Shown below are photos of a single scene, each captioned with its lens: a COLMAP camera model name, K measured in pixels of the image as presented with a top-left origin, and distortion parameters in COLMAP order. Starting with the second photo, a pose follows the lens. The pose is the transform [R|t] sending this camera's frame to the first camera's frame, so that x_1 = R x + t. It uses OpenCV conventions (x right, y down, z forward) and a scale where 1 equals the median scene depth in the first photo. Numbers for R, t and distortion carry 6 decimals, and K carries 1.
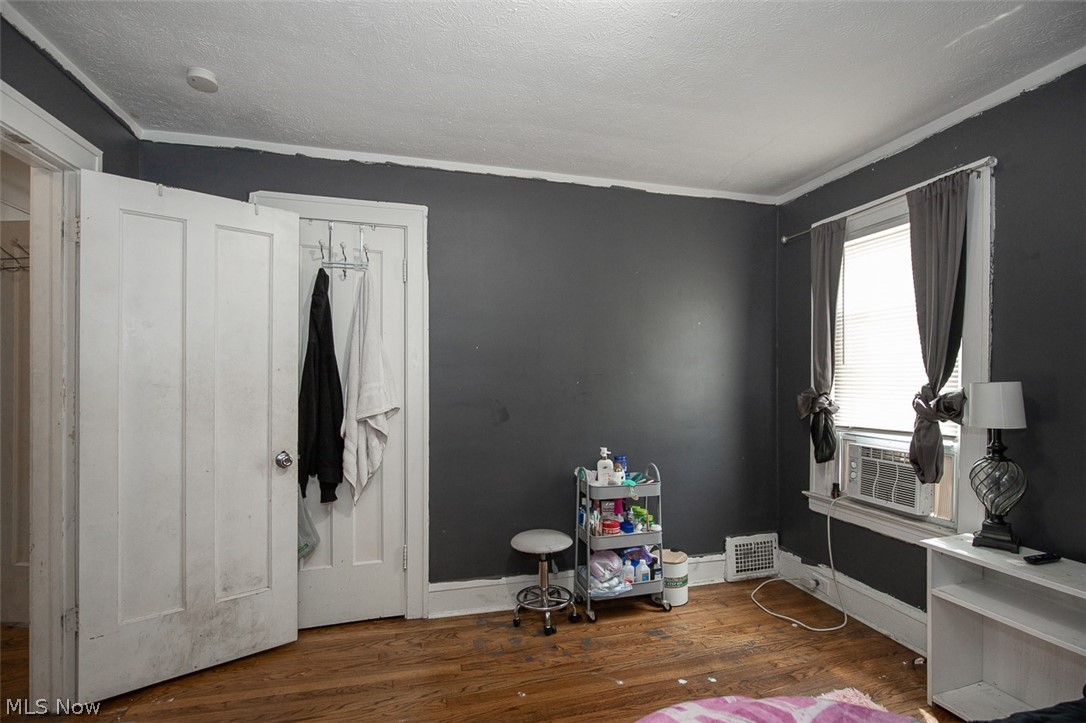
lens RADIAL K [[519.2, 0, 539.5], [0, 519.2, 376.1], [0, 0, 1]] dist [-0.001883, -0.000206]
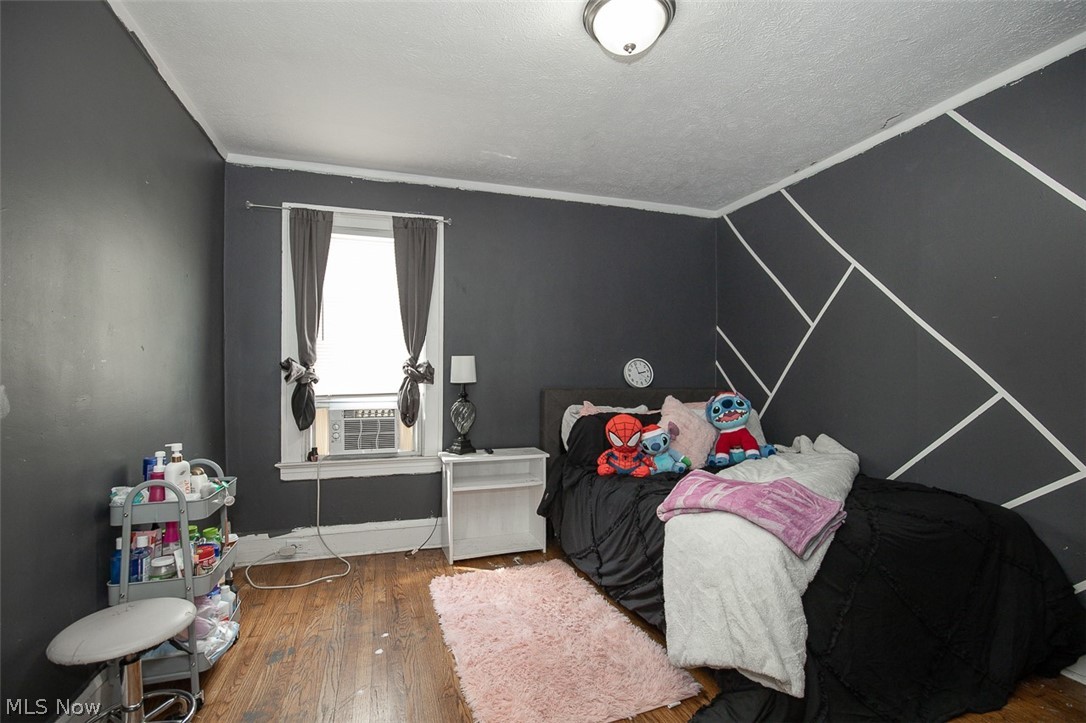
lens RADIAL K [[519.2, 0, 539.5], [0, 519.2, 376.1], [0, 0, 1]] dist [-0.001883, -0.000206]
pose [[-0.067980, -0.002376, 0.997684, -0.596193], [-0.003752, 0.999991, 0.002126, 0.053326], [-0.997680, -0.003599, -0.067988, 0.632712]]
